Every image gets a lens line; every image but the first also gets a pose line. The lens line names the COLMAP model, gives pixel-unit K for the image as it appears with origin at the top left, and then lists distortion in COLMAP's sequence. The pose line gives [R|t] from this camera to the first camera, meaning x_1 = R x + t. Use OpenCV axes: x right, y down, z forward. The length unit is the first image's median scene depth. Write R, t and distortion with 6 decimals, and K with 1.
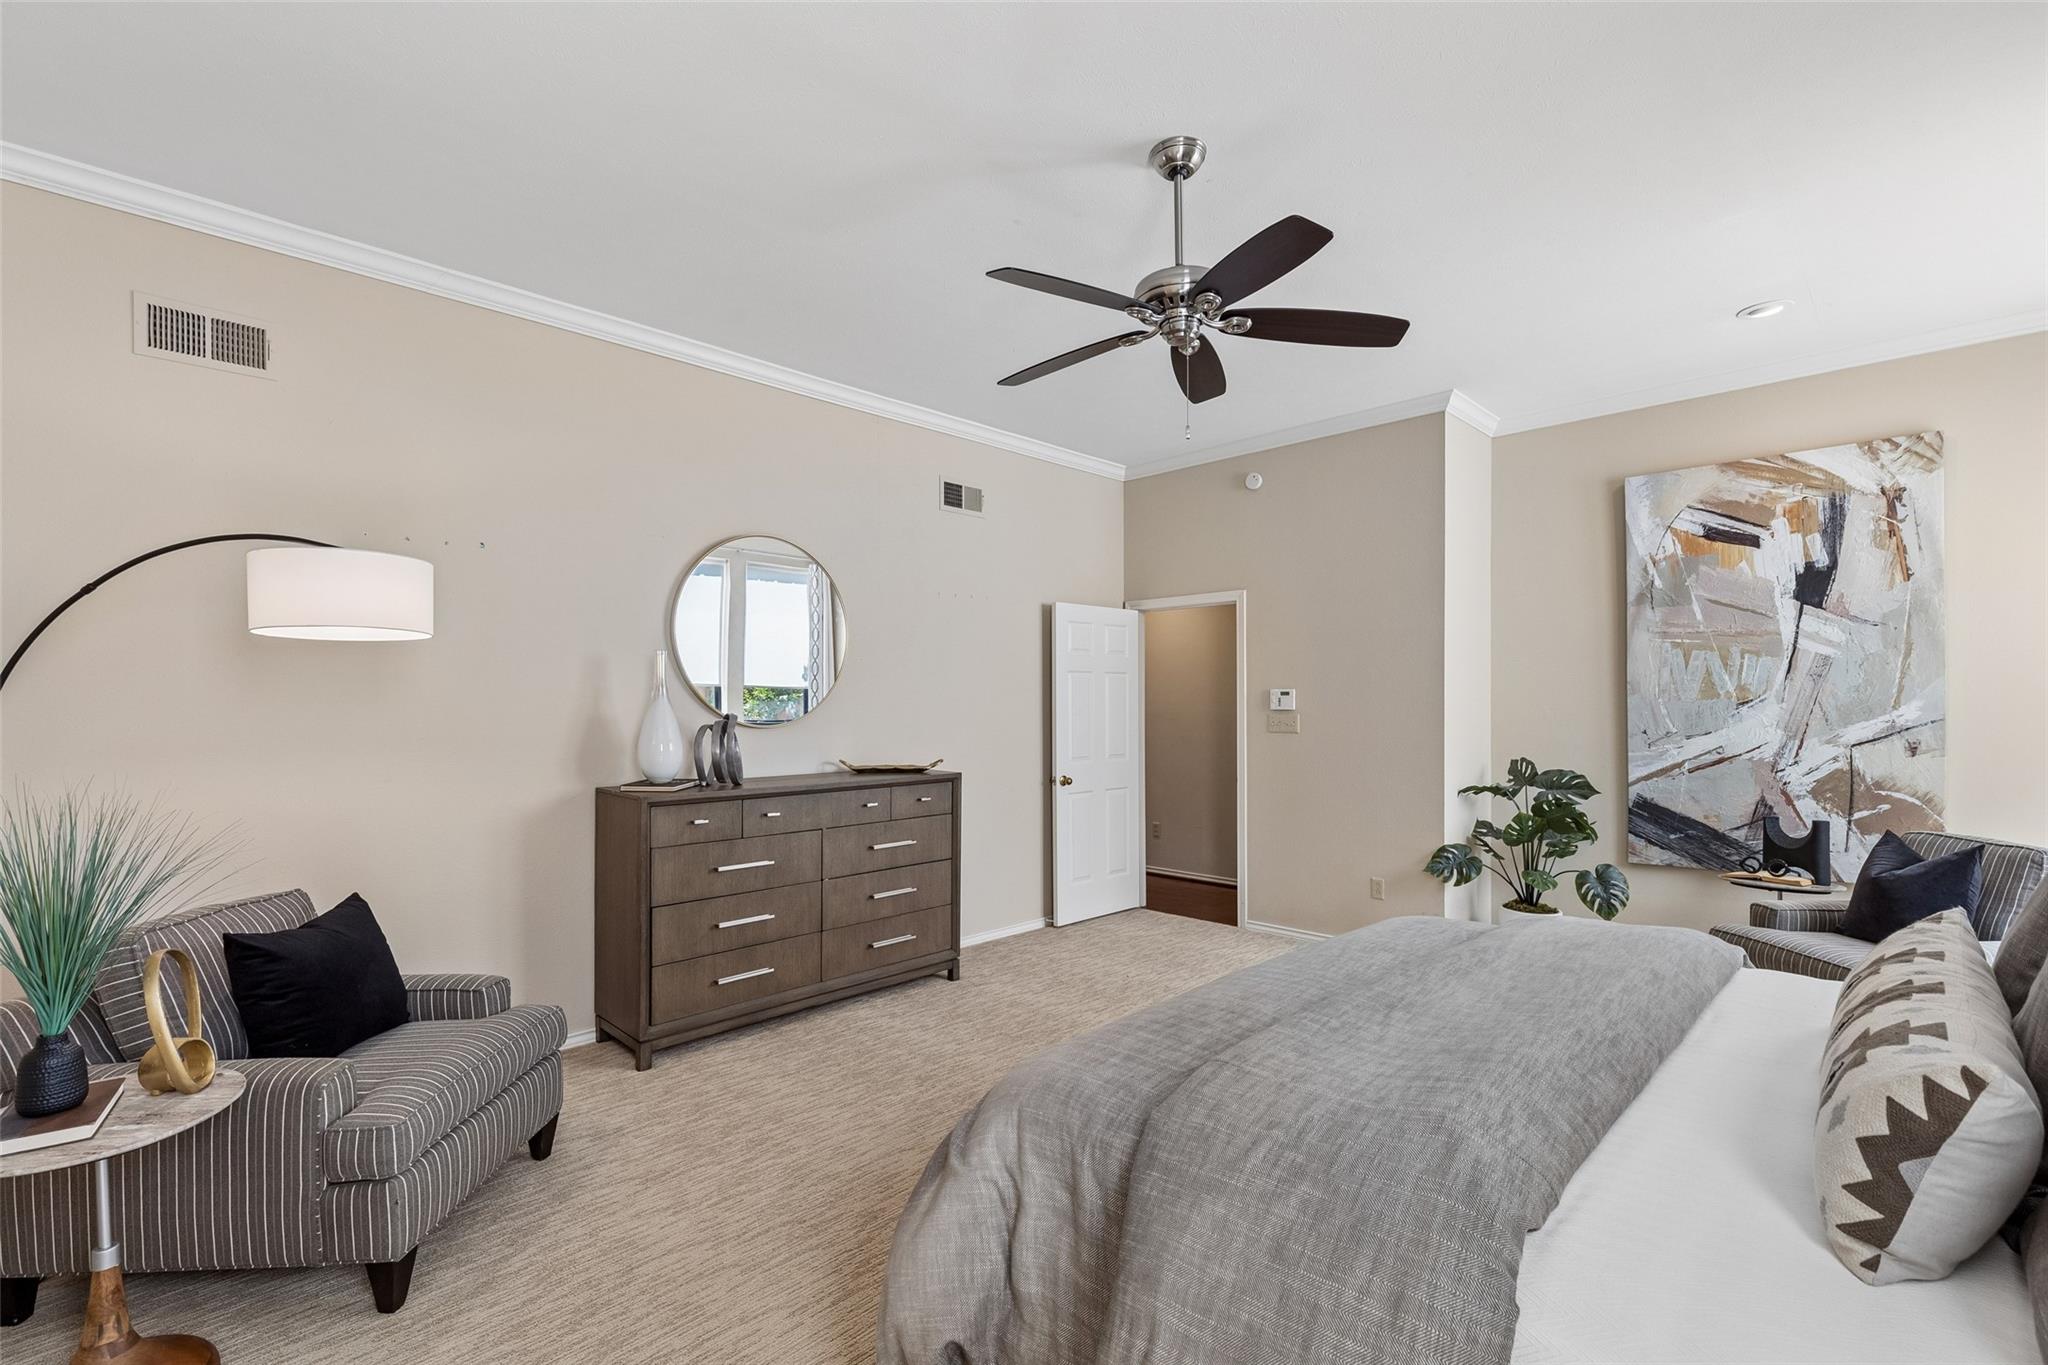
lens RADIAL K [[945.5, 0, 1023.2], [0, 945.5, 690.5], [0, 0, 1]] dist [-0.002824, -0.000184]
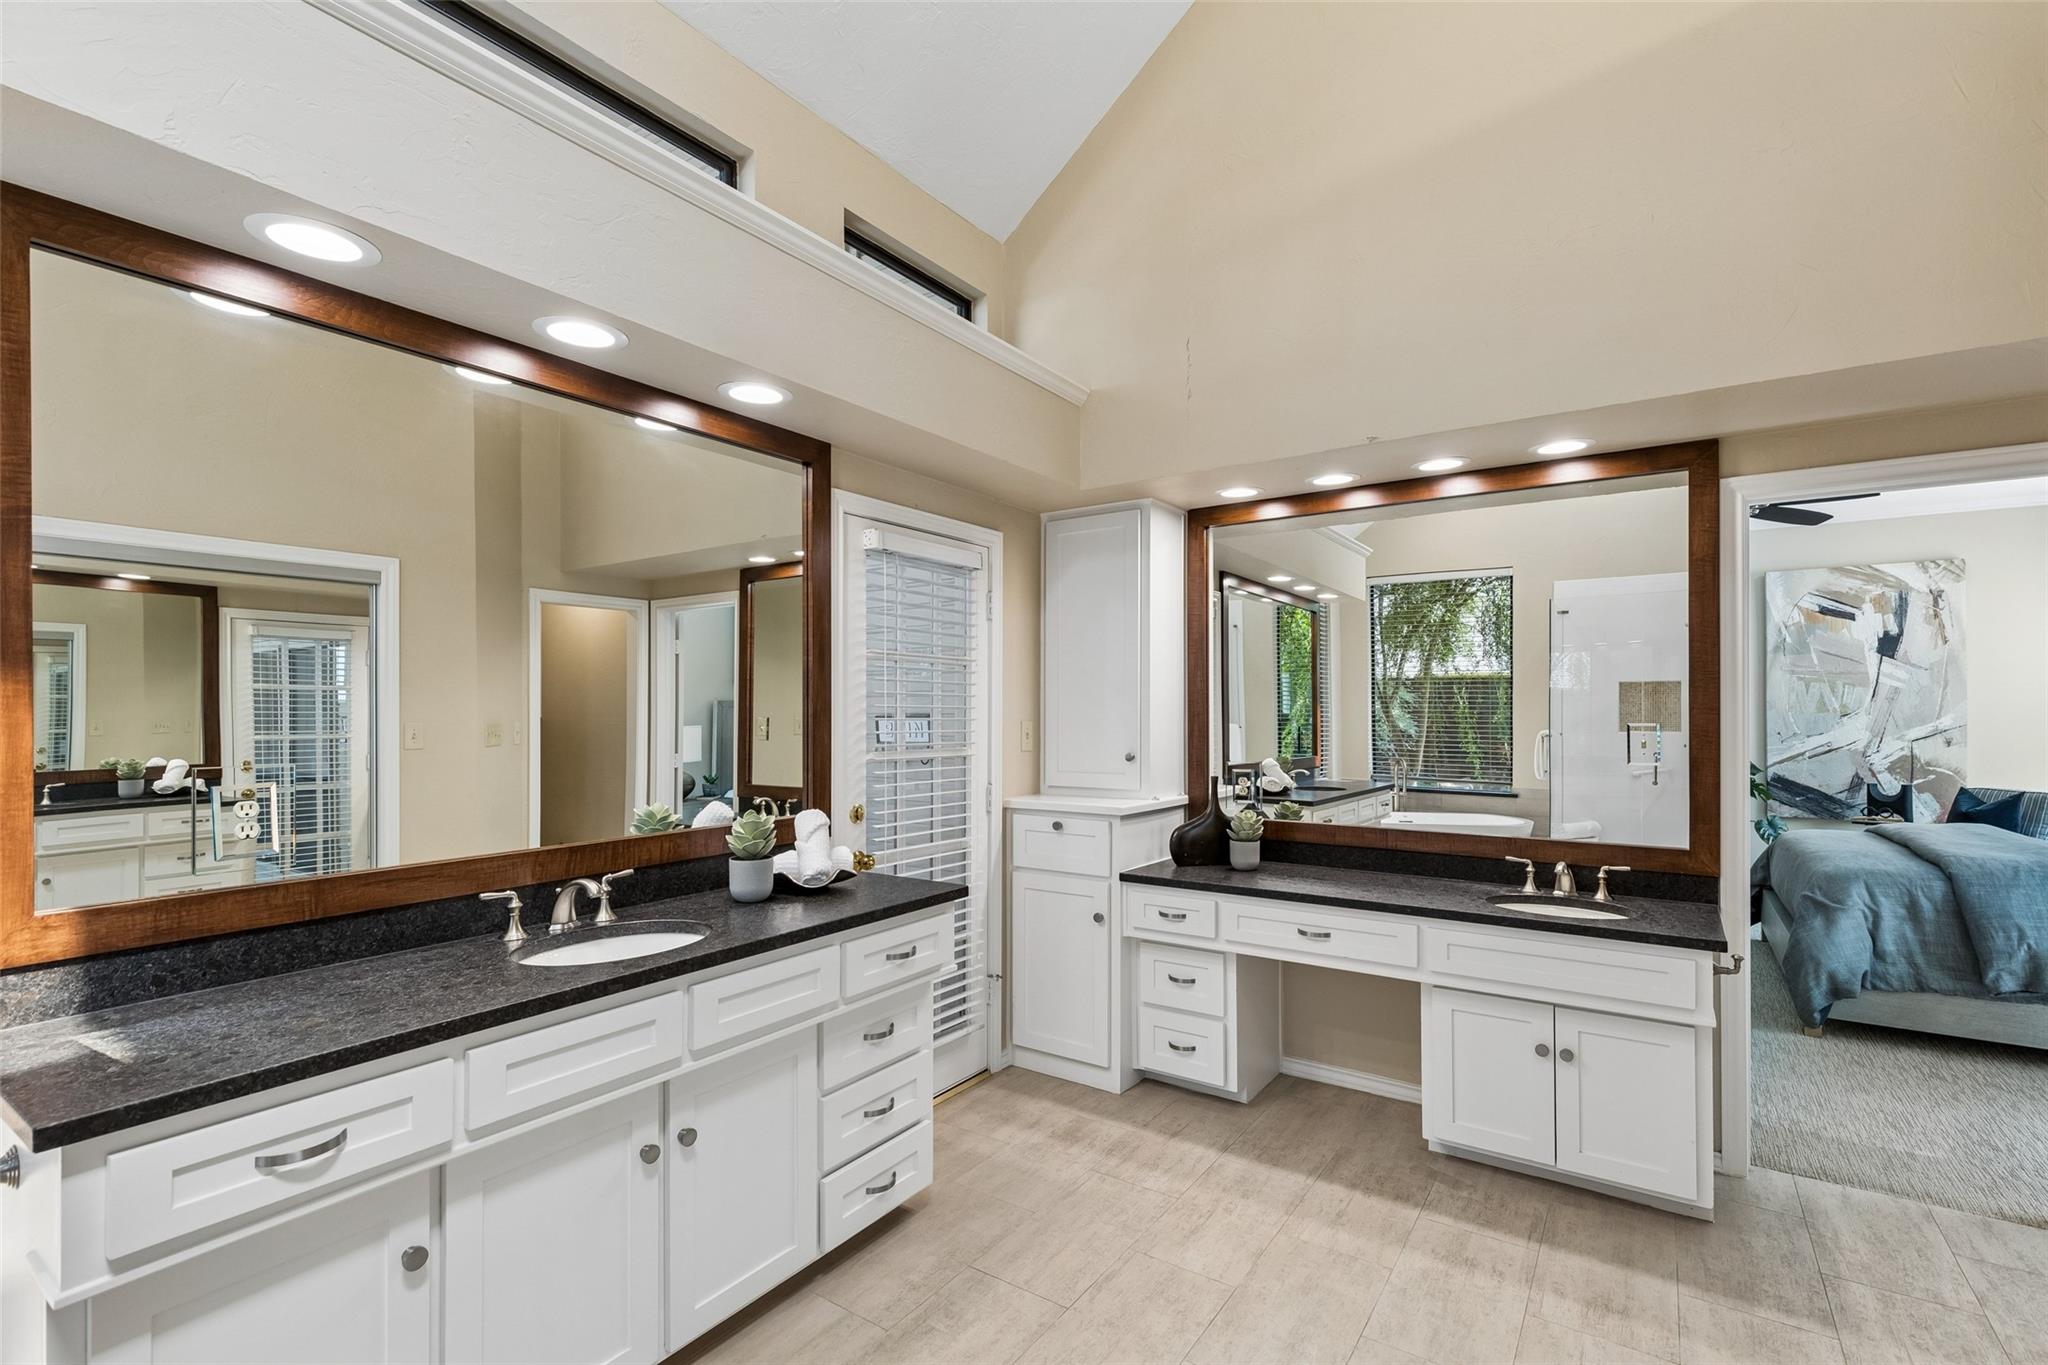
lens RADIAL K [[945.5, 0, 1030.8], [0, 945.5, 690.4], [0, 0, 1]] dist [-0.002824, -0.000184]
pose [[0.982028, 0.009689, 0.188486, -0.955872], [-0.007600, 0.999901, -0.011803, 0.000201], [-0.188581, 0.010158, 0.982005, -0.347343]]
